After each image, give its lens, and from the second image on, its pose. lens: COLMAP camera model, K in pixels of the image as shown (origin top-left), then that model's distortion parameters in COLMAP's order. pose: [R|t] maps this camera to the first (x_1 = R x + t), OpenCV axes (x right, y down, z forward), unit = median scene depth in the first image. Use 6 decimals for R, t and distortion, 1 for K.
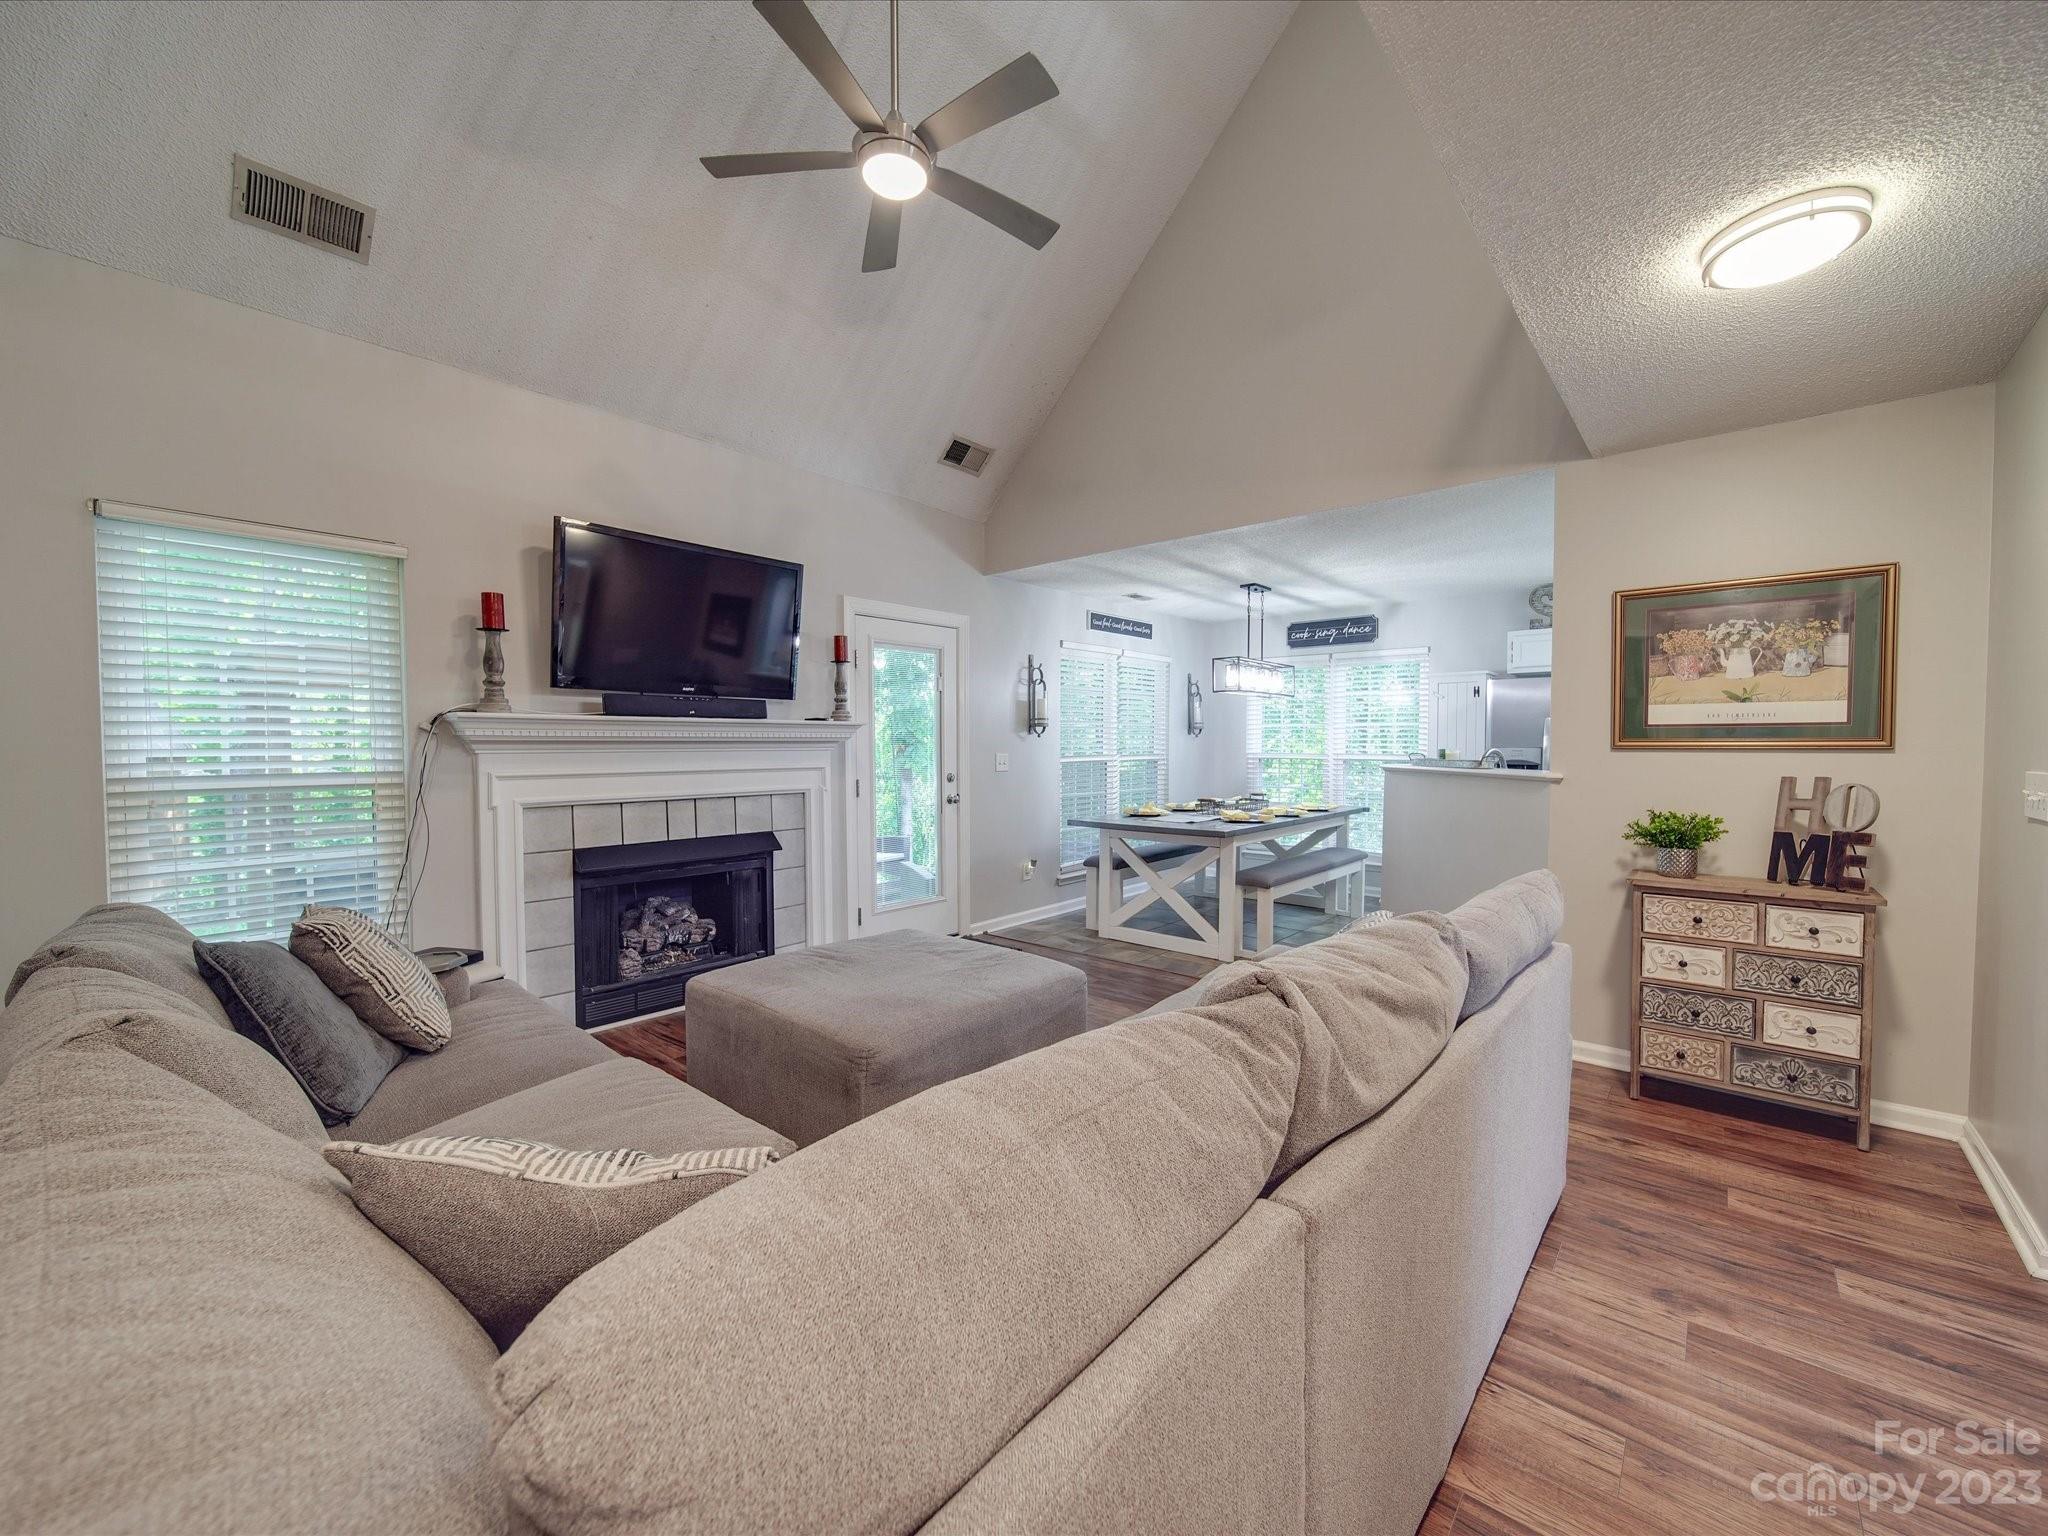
lens RADIAL K [[806.2, 0, 1027.9], [0, 806.2, 767.7], [0, 0, 1]] dist [0.000914, -0.001747]
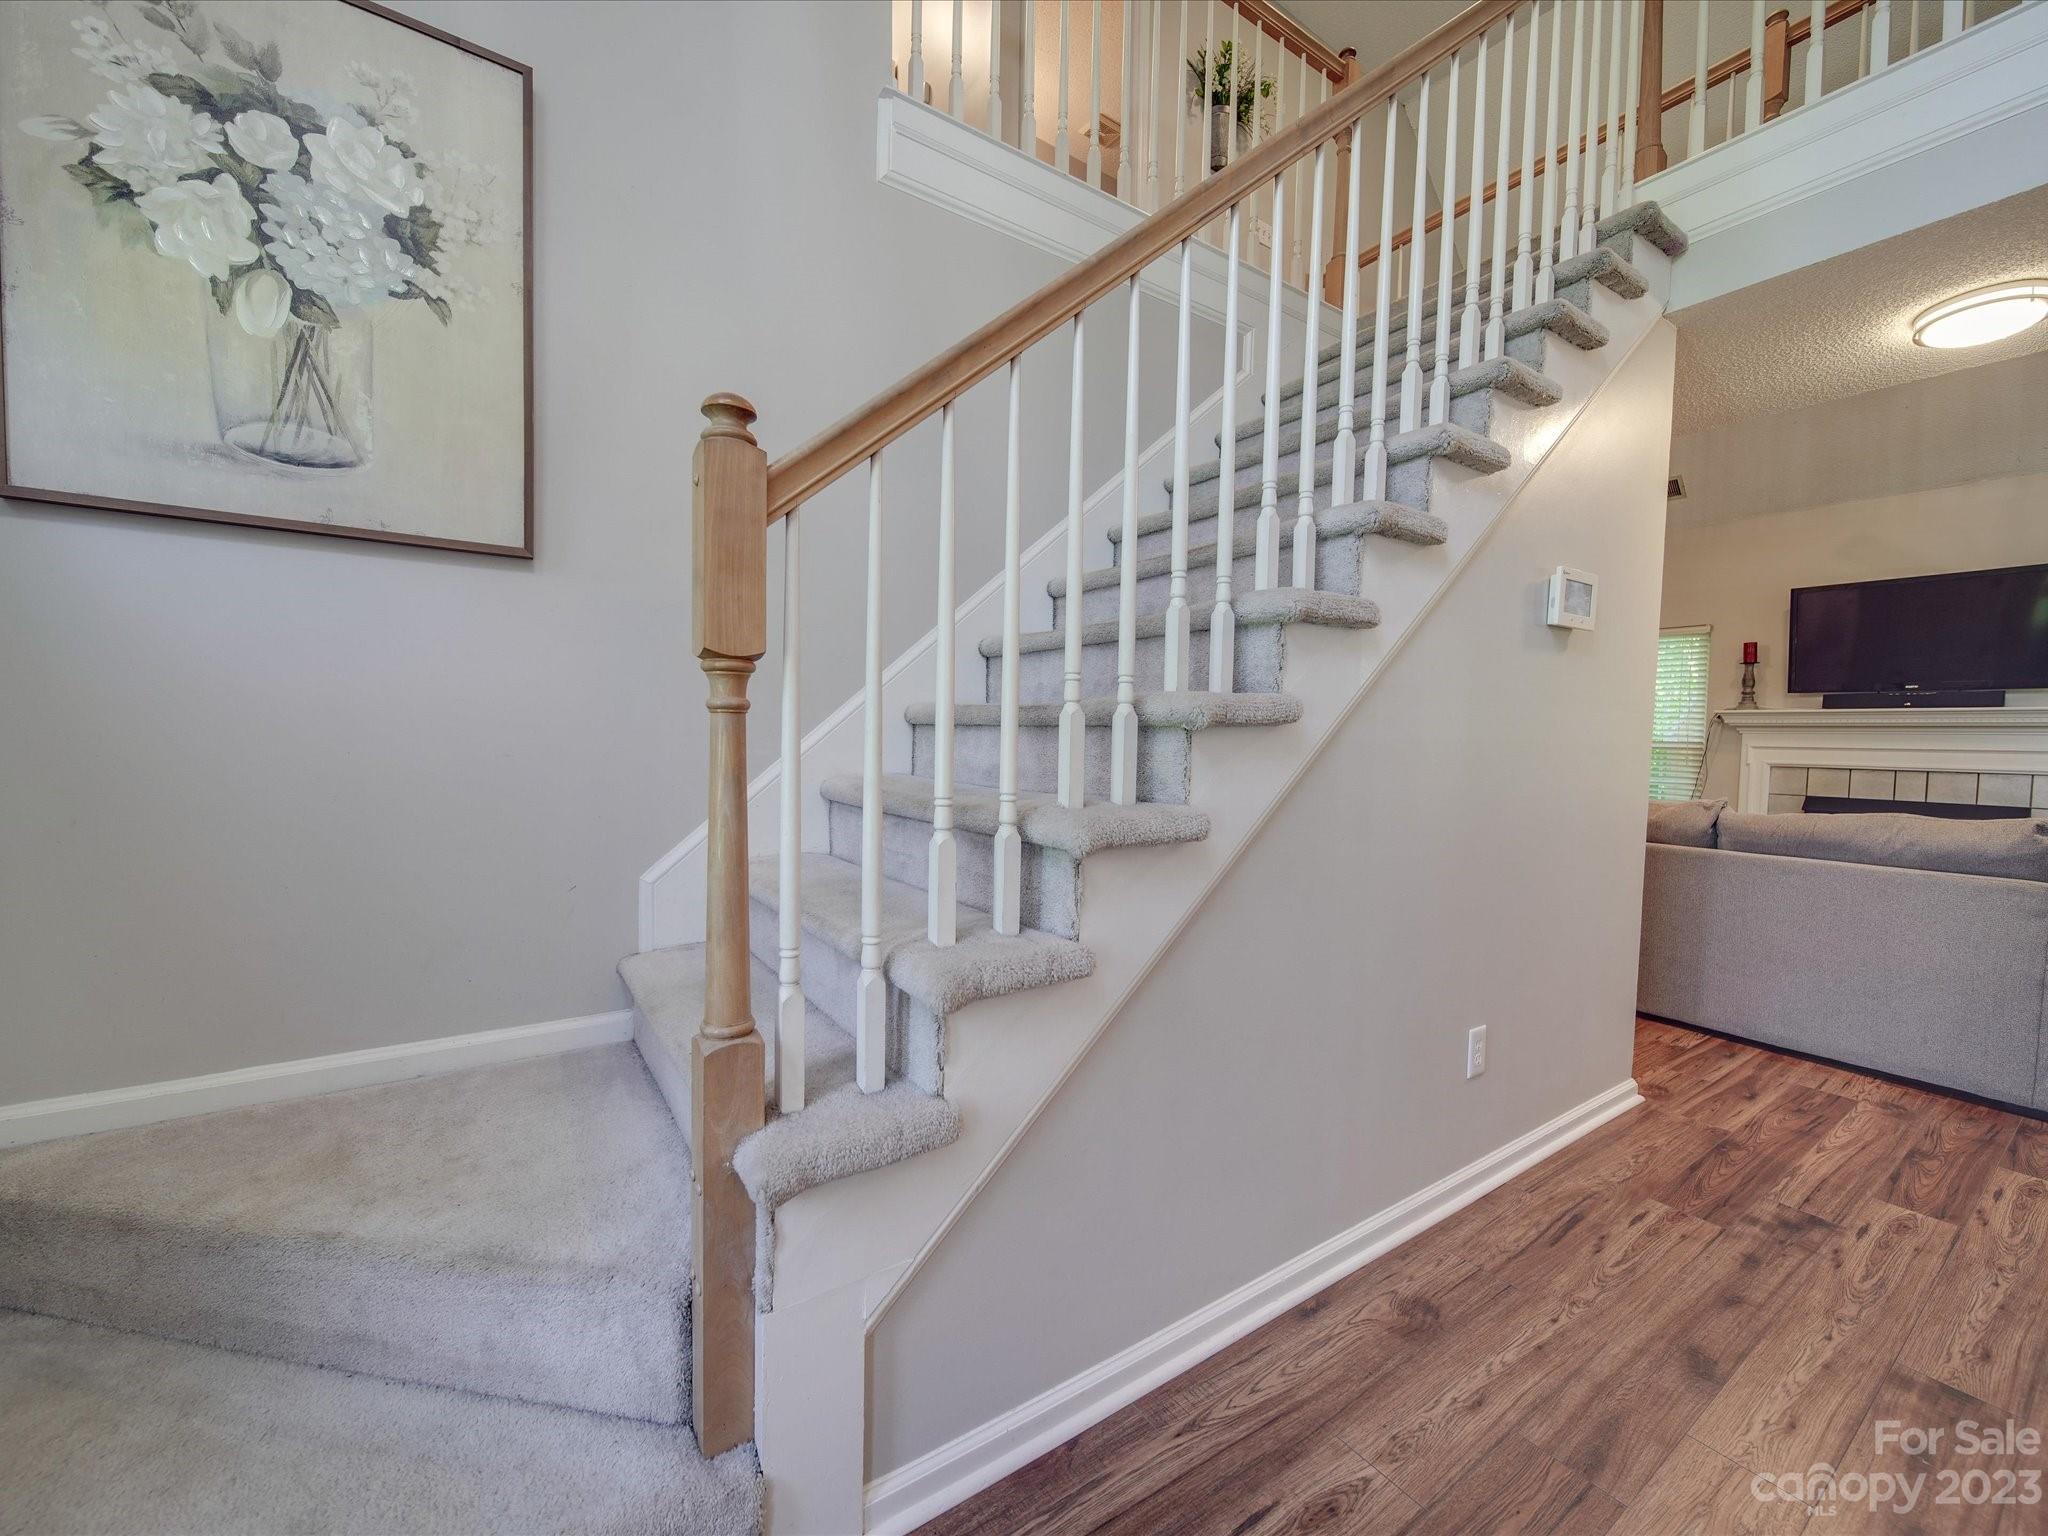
lens RADIAL K [[806.2, 0, 1027.9], [0, 806.2, 767.7], [0, 0, 1]] dist [0.000914, -0.001747]
pose [[-0.262569, 0.028713, -0.964486, 1.433091], [-0.053666, 0.997575, 0.044308, 0.063329], [0.963420, 0.063394, -0.260392, -0.049557]]
